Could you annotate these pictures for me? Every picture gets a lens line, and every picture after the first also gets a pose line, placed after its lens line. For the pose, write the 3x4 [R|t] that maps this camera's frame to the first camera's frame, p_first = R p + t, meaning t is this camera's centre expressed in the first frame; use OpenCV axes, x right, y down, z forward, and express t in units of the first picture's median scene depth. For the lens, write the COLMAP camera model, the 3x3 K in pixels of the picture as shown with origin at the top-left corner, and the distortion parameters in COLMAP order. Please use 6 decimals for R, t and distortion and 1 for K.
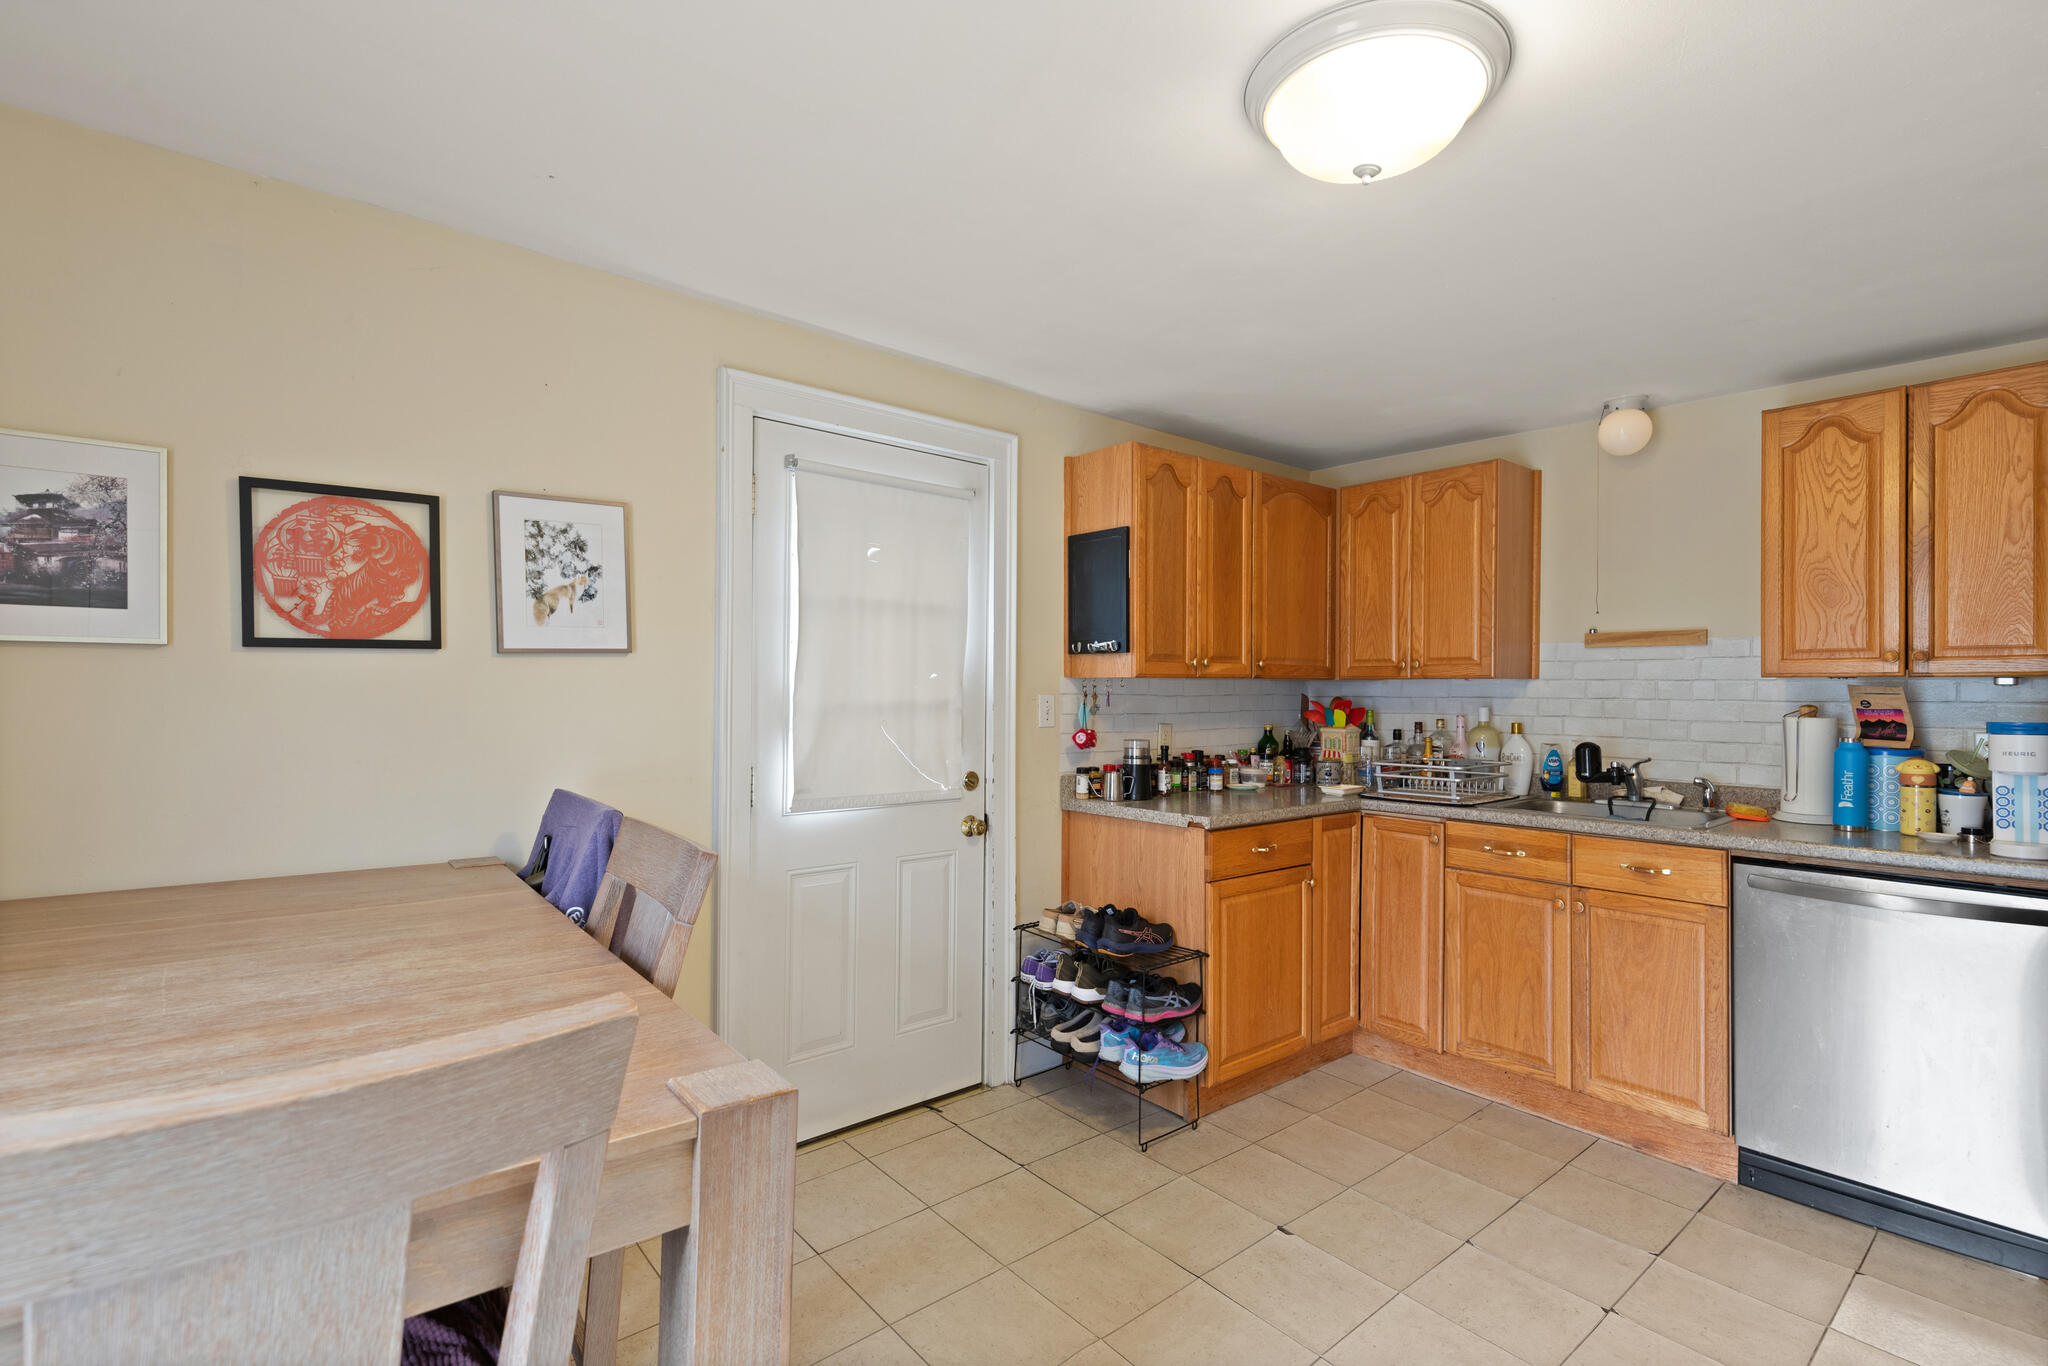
lens RADIAL K [[906.3, 0, 1018.4], [0, 906.3, 682.6], [0, 0, 1]] dist [0.000224, -0.000201]
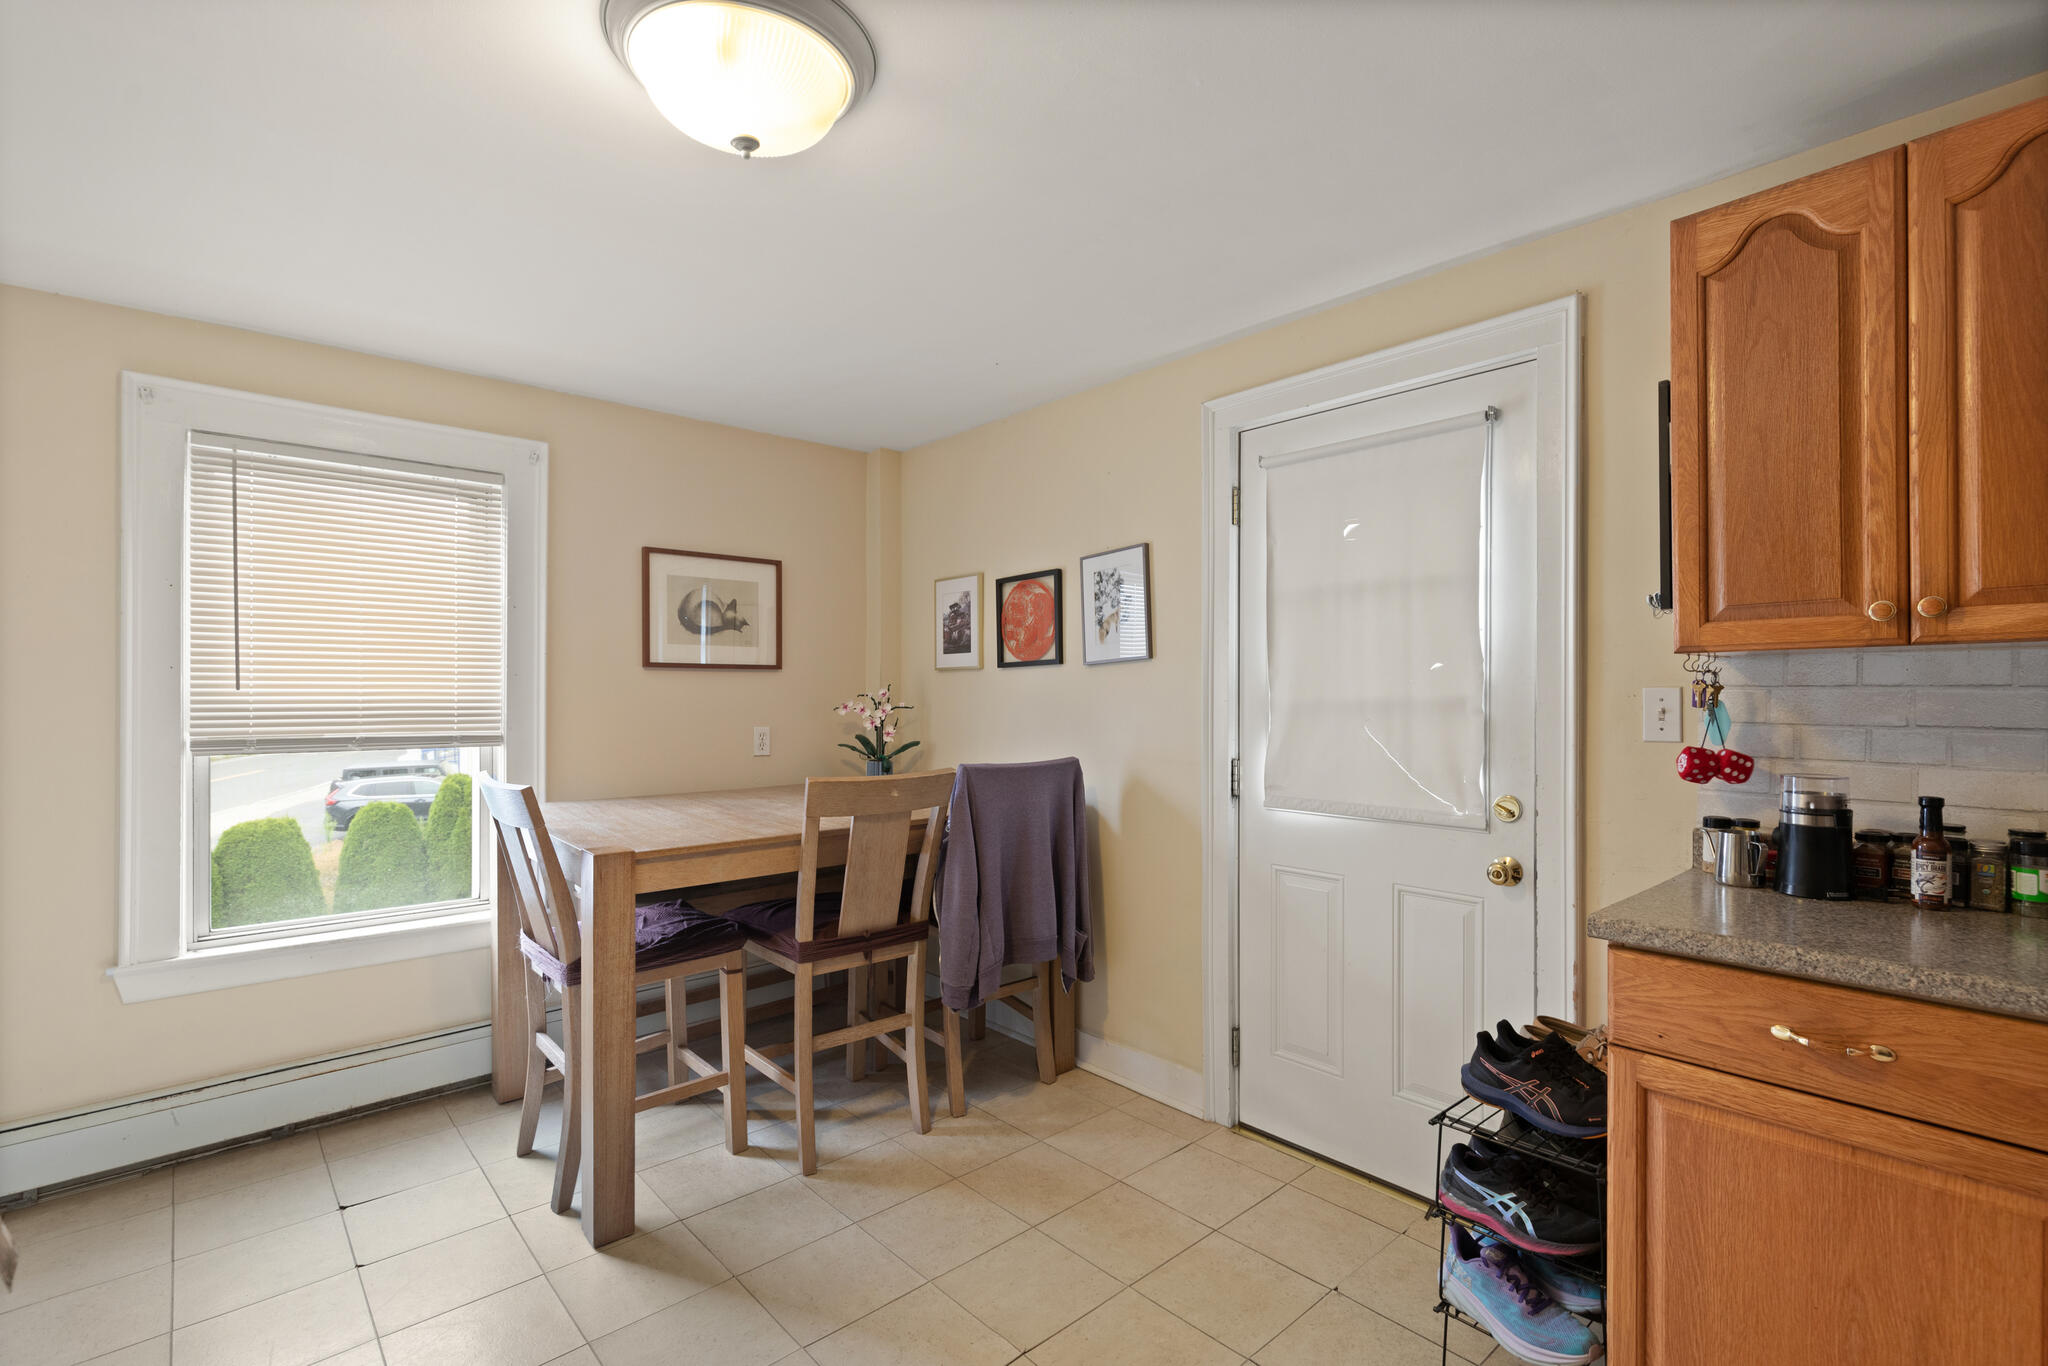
lens RADIAL K [[931.7, 0, 1018.8], [0, 931.7, 695.0], [0, 0, 1]] dist [0.001036, -0.000595]
pose [[0.032853, -0.007888, -0.999429, 0.775814], [0.008690, 0.999933, -0.007607, 0.022751], [0.999422, -0.008435, 0.032919, 0.677972]]
